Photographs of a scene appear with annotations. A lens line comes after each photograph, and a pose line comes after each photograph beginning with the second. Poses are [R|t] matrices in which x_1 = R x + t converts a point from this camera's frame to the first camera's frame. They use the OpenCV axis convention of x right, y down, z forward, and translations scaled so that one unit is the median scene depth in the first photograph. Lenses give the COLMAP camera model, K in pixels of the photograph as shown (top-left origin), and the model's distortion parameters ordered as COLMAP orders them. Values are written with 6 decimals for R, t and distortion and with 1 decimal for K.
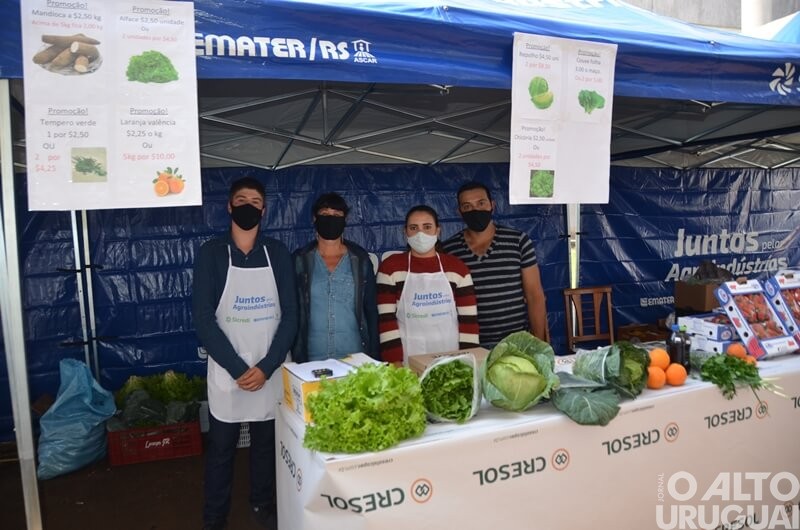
lens RADIAL K [[624.3, 0, 394.6], [0, 624.3, 275.8], [0, 0, 1]] dist [-0.099912, 0.002993]
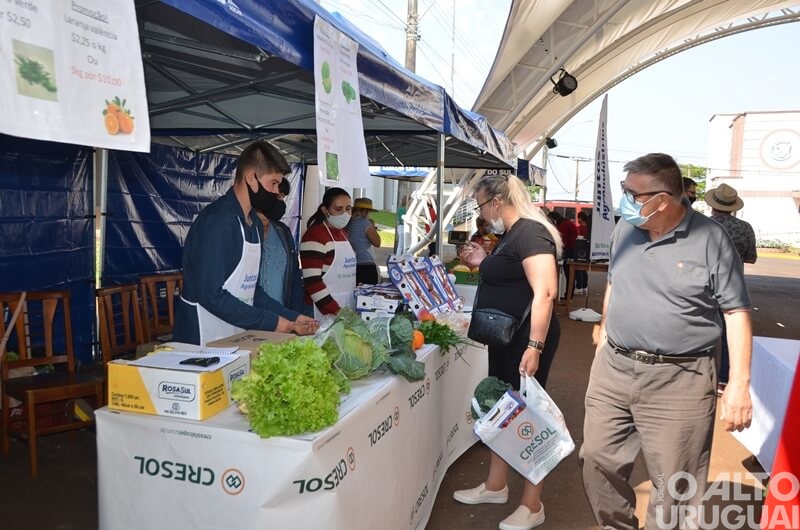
lens RADIAL K [[736.8, 0, 398.6], [0, 736.8, 265.6], [0, 0, 1]] dist [-0.027716, 0.000000]
pose [[0.618499, 0.001653, 0.785784, -0.661622], [0.004193, 0.999977, -0.005404, 0.026669], [-0.785774, 0.006637, 0.618478, 0.140543]]
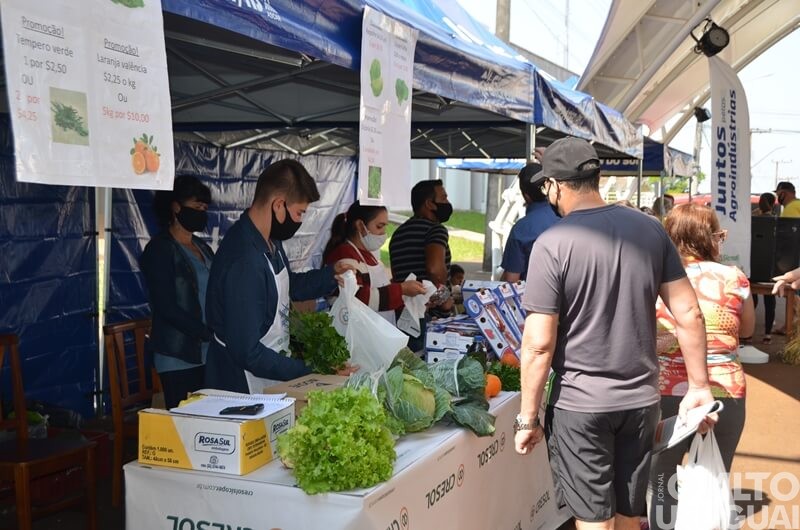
lens RADIAL K [[1009.7, 0, 404.6], [0, 1009.7, 280.0], [0, 0, 1]] dist [0.155280, 0.000000]
pose [[0.684329, 0.000161, 0.729174, -0.803297], [0.011581, 0.999871, -0.011090, 0.008006], [-0.729082, 0.016034, 0.684239, -0.020197]]
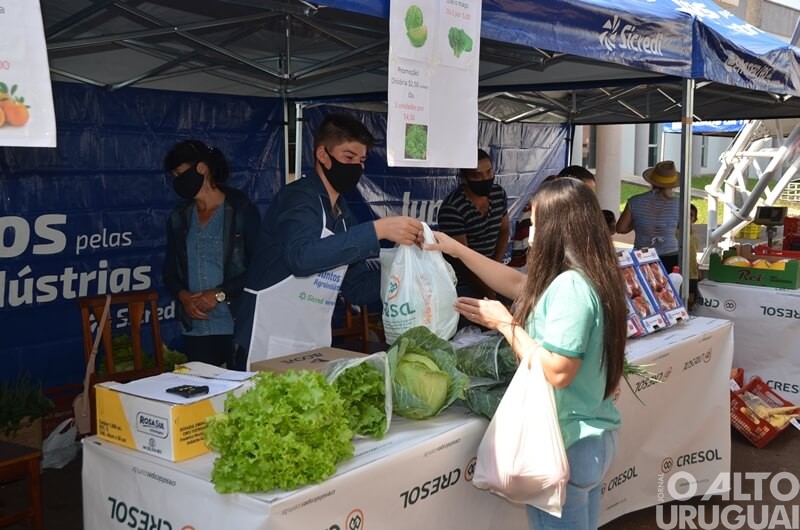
lens RADIAL K [[888.3, 0, 396.2], [0, 888.3, 276.7], [0, 0, 1]] dist [0.090141, 0.000000]
pose [[0.868203, -0.010554, 0.496098, -0.371315], [-0.005342, 0.999517, 0.030613, -0.006998], [-0.496181, -0.029228, 0.867727, -0.008879]]
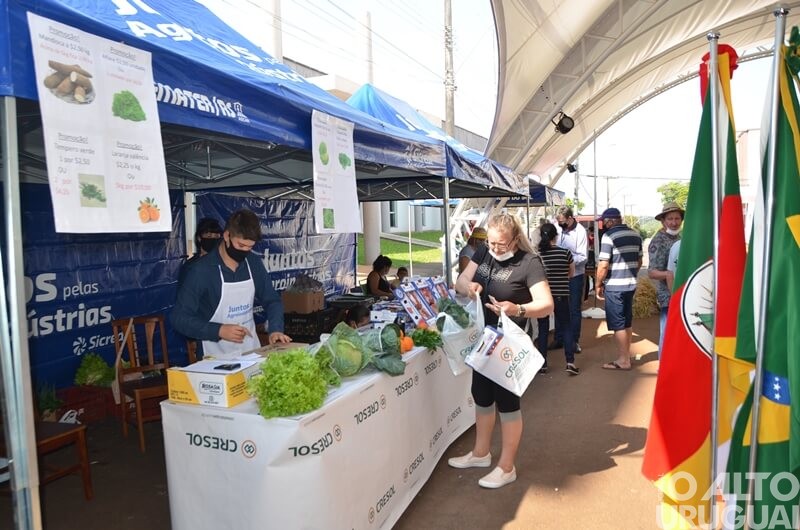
lens RADIAL K [[624.3, 0, 399.2], [0, 624.3, 268.2], [0, 0, 1]] dist [-0.099912, 0.002993]
pose [[0.690631, -0.020253, 0.722923, -0.679426], [0.052416, 0.998381, -0.022105, 0.004307], [-0.721305, 0.053159, 0.690574, -0.090677]]
